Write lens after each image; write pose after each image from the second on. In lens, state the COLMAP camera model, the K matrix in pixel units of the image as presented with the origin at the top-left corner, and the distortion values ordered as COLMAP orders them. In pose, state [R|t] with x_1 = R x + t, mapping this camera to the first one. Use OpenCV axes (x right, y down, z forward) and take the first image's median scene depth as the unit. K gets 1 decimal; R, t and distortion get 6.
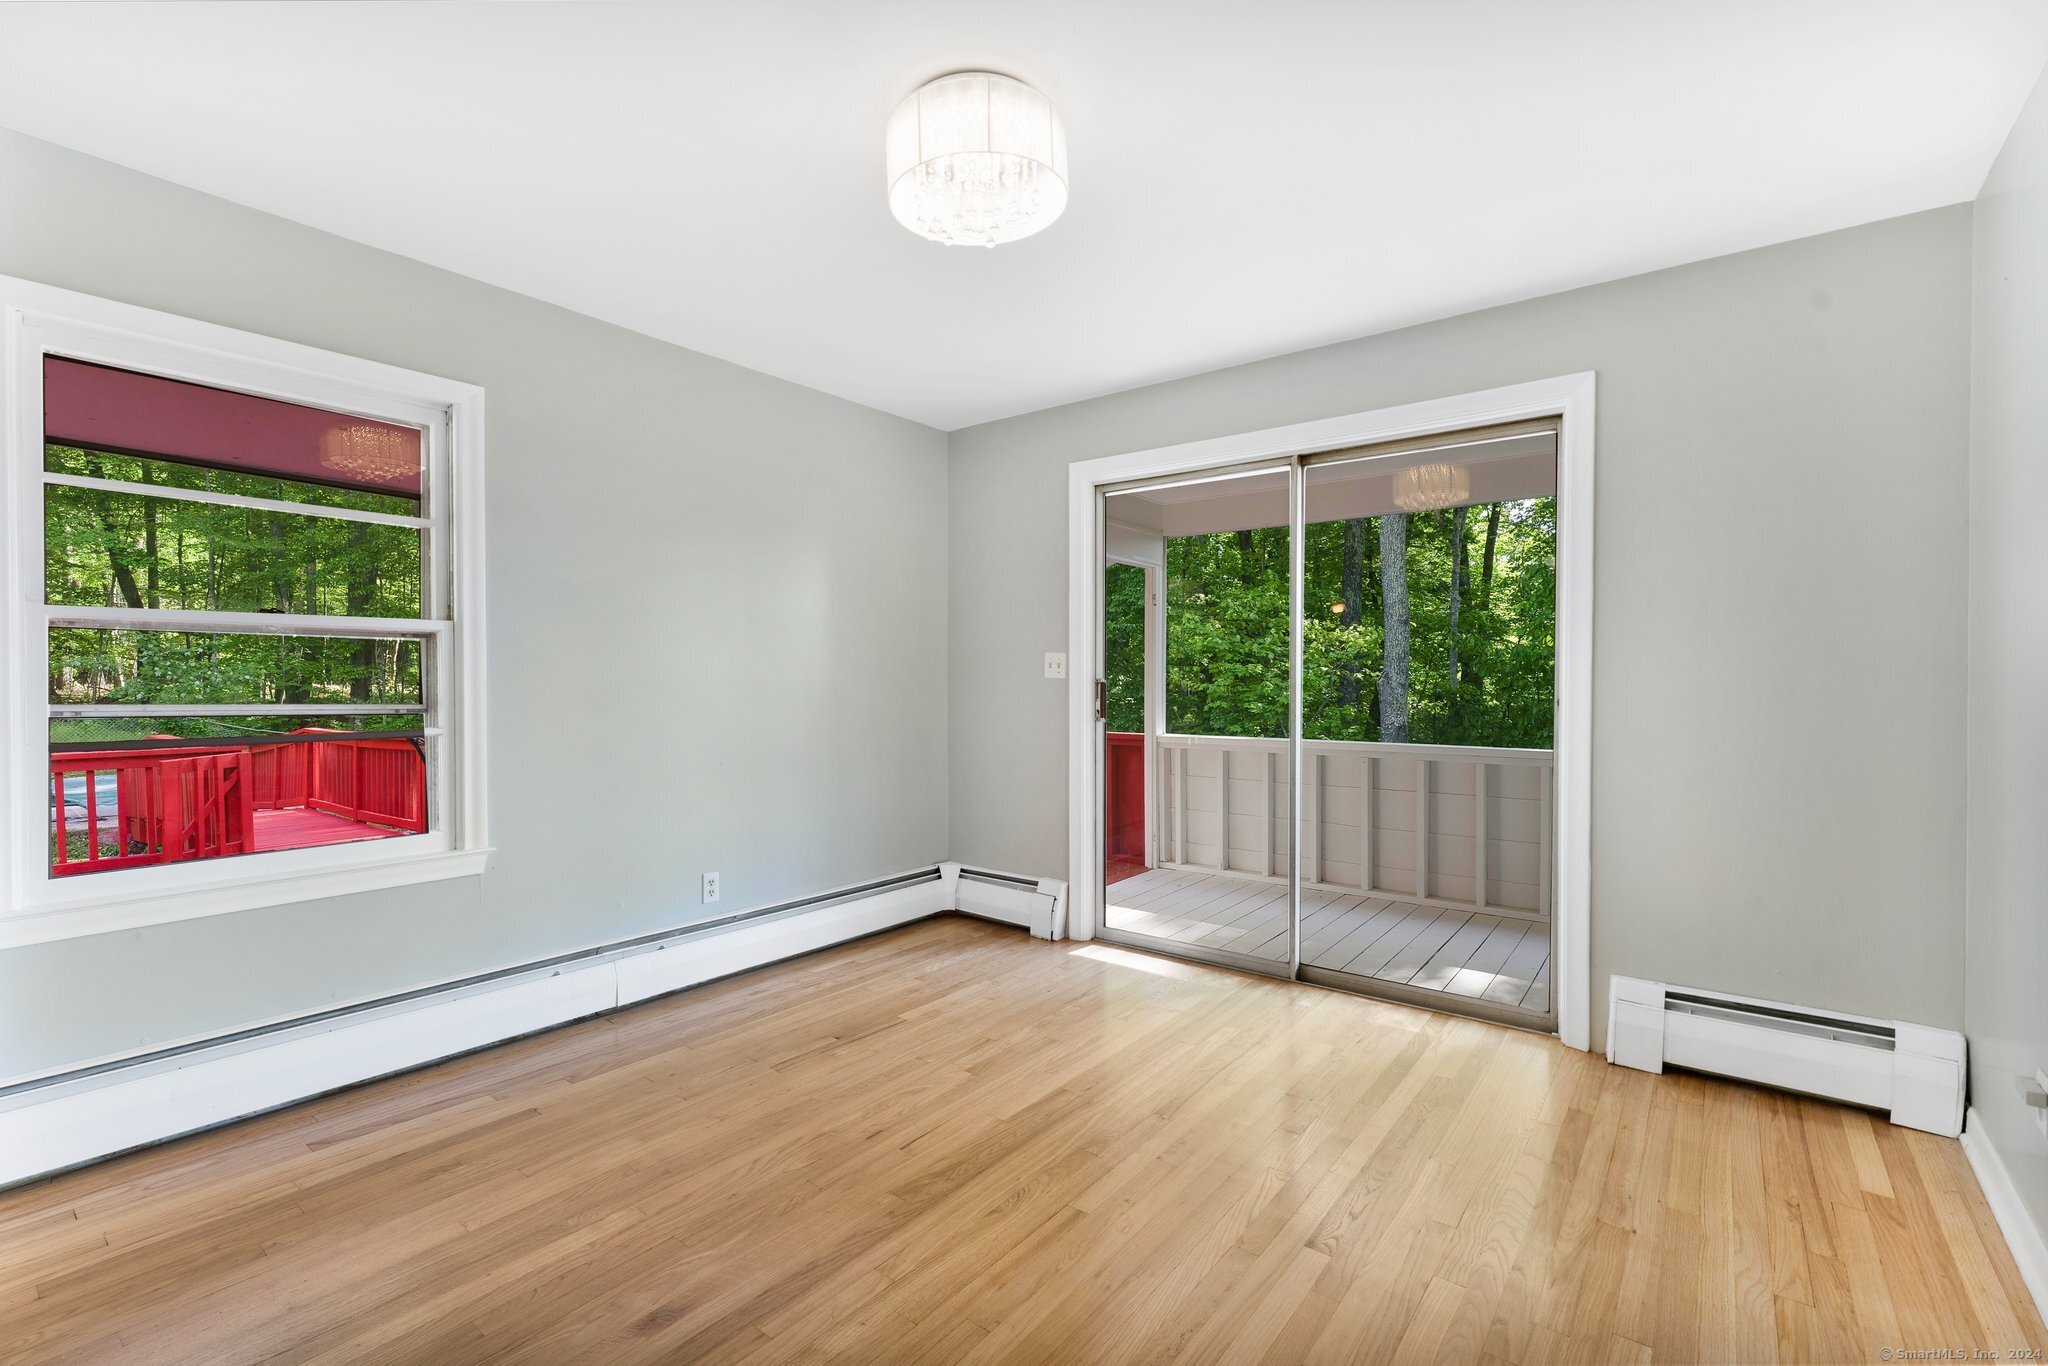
lens RADIAL K [[889.0, 0, 1021.7], [0, 889.0, 681.6], [0, 0, 1]] dist [0.006000, -0.000930]
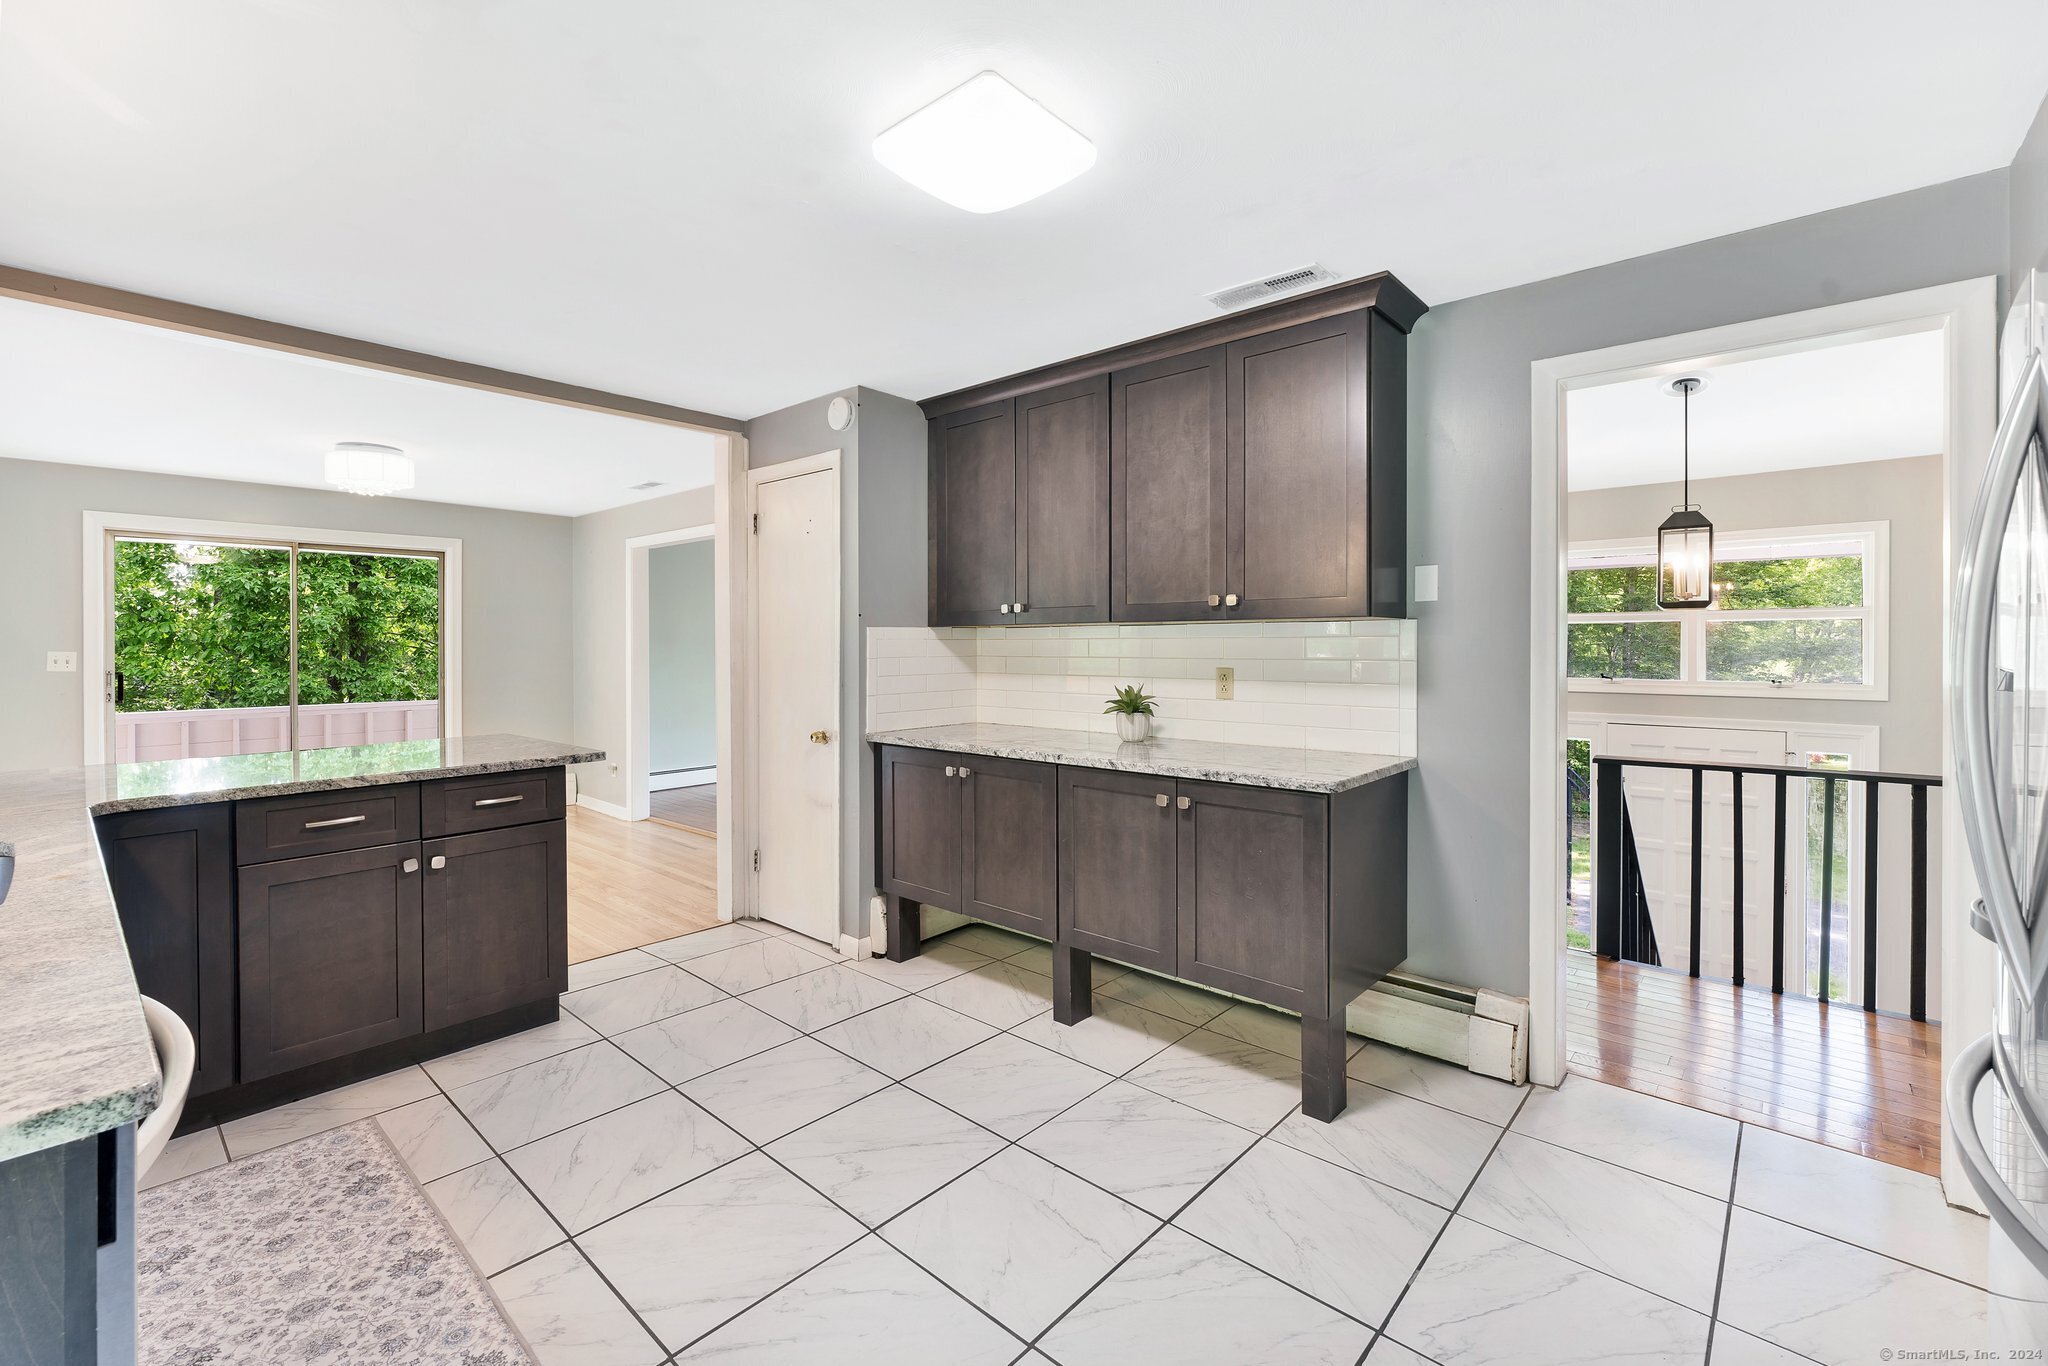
lens RADIAL K [[889.0, 0, 1003.9], [0, 889.0, 636.7], [0, 0, 1]] dist [0.006000, -0.000930]
pose [[0.082022, 0.000723, 0.996630, -1.392354], [0.002586, 0.999996, -0.000938, -0.060051], [-0.996627, 0.002654, 0.082020, -0.580448]]
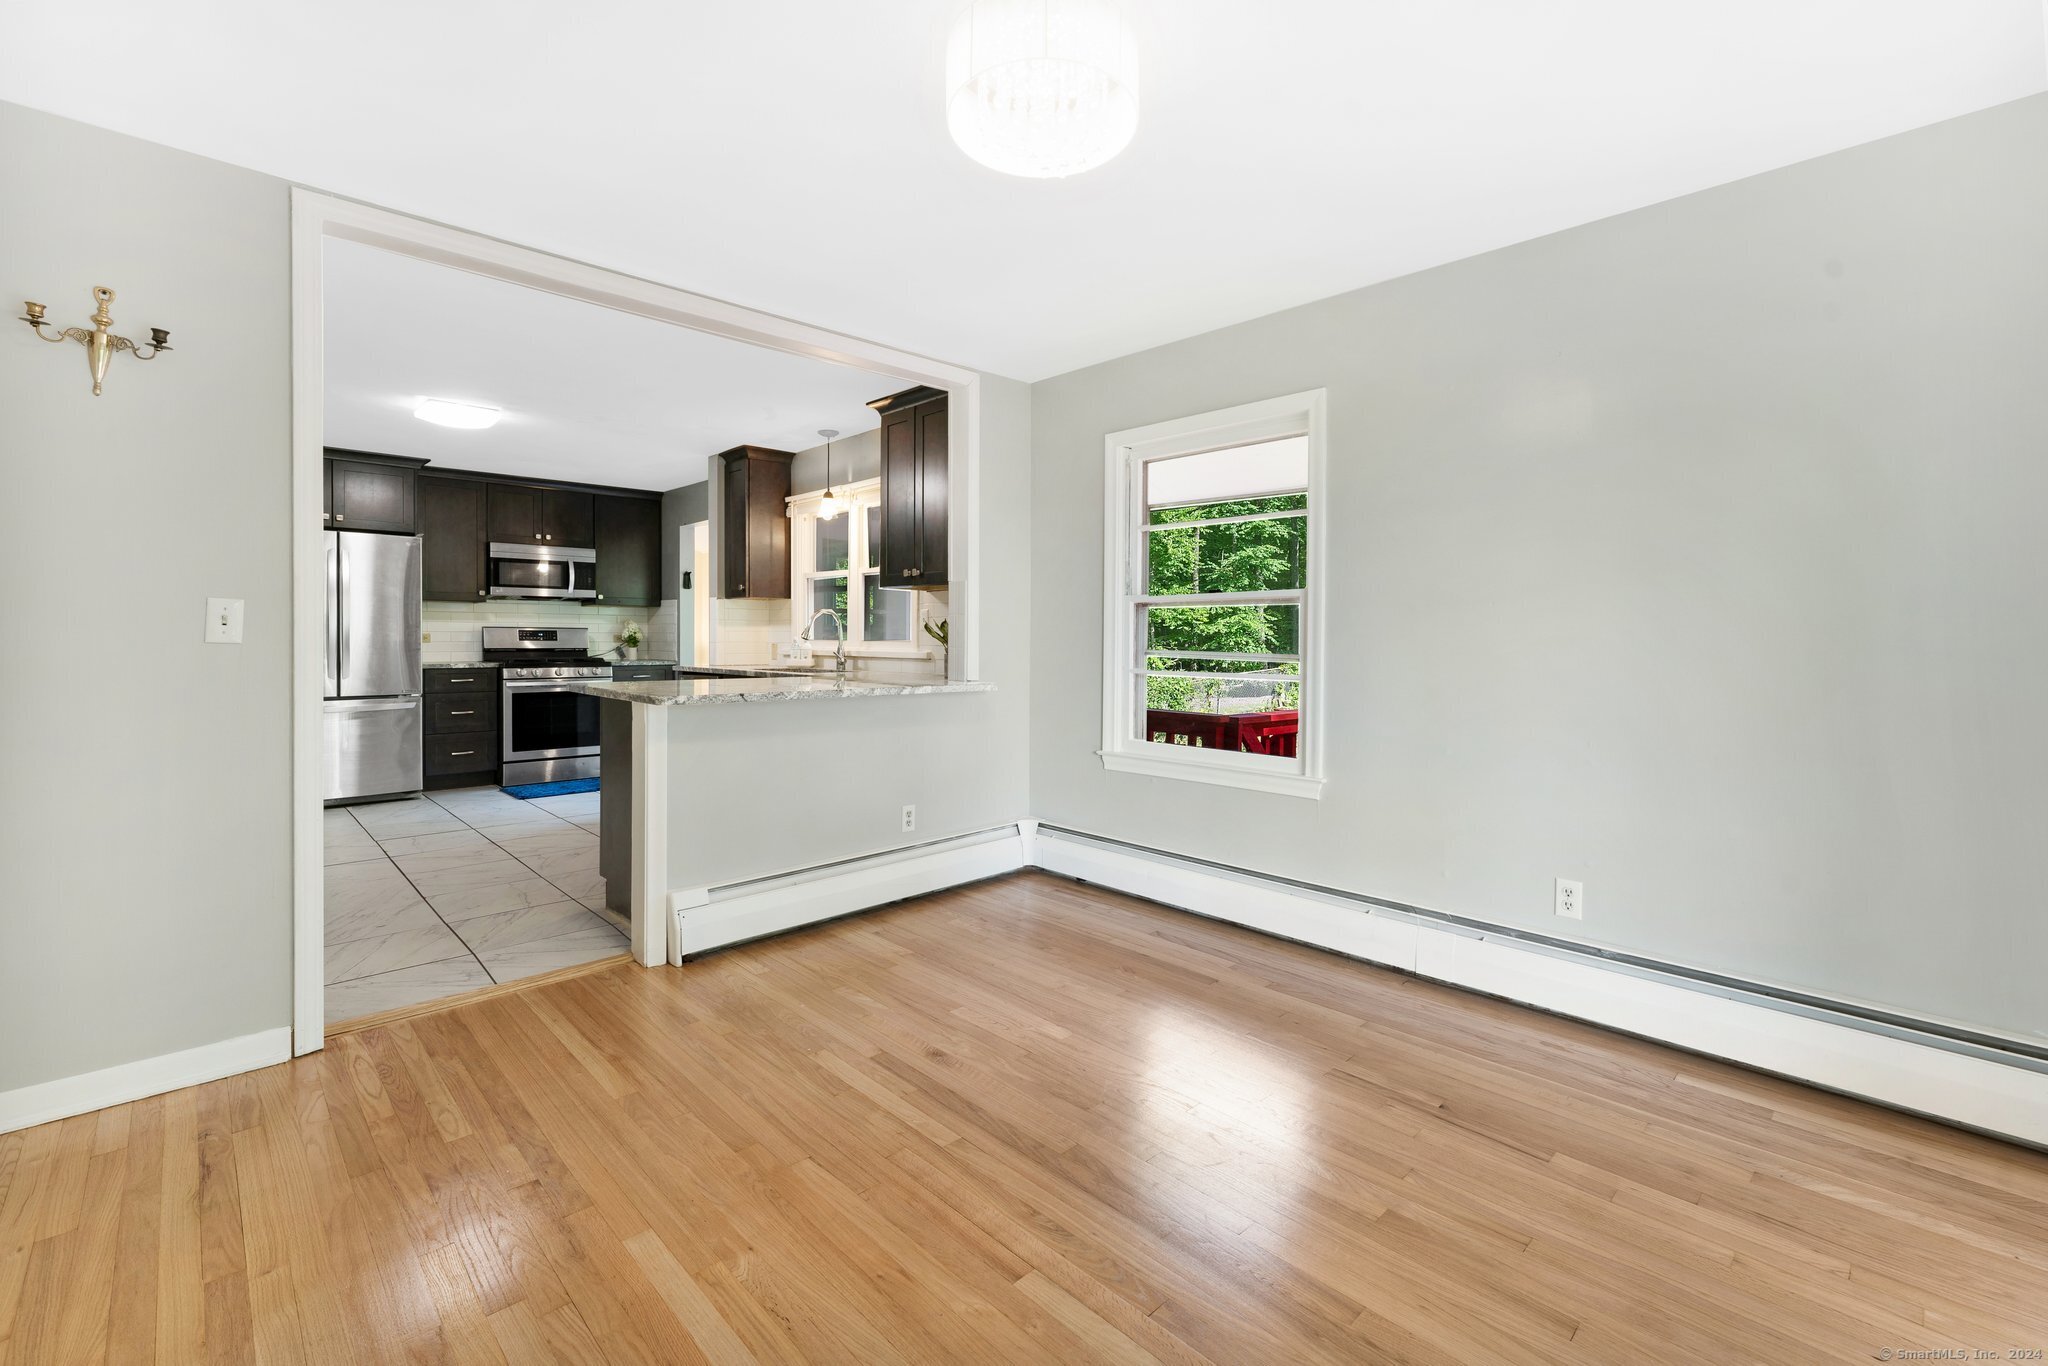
lens RADIAL K [[889.0, 0, 1030.4], [0, 889.0, 643.8], [0, 0, 1]] dist [0.006000, -0.000930]
pose [[-0.132489, 0.010175, -0.991132, 0.554063], [-0.001875, 0.999943, 0.010516, -0.003293], [0.991183, 0.003252, -0.132462, 0.701389]]
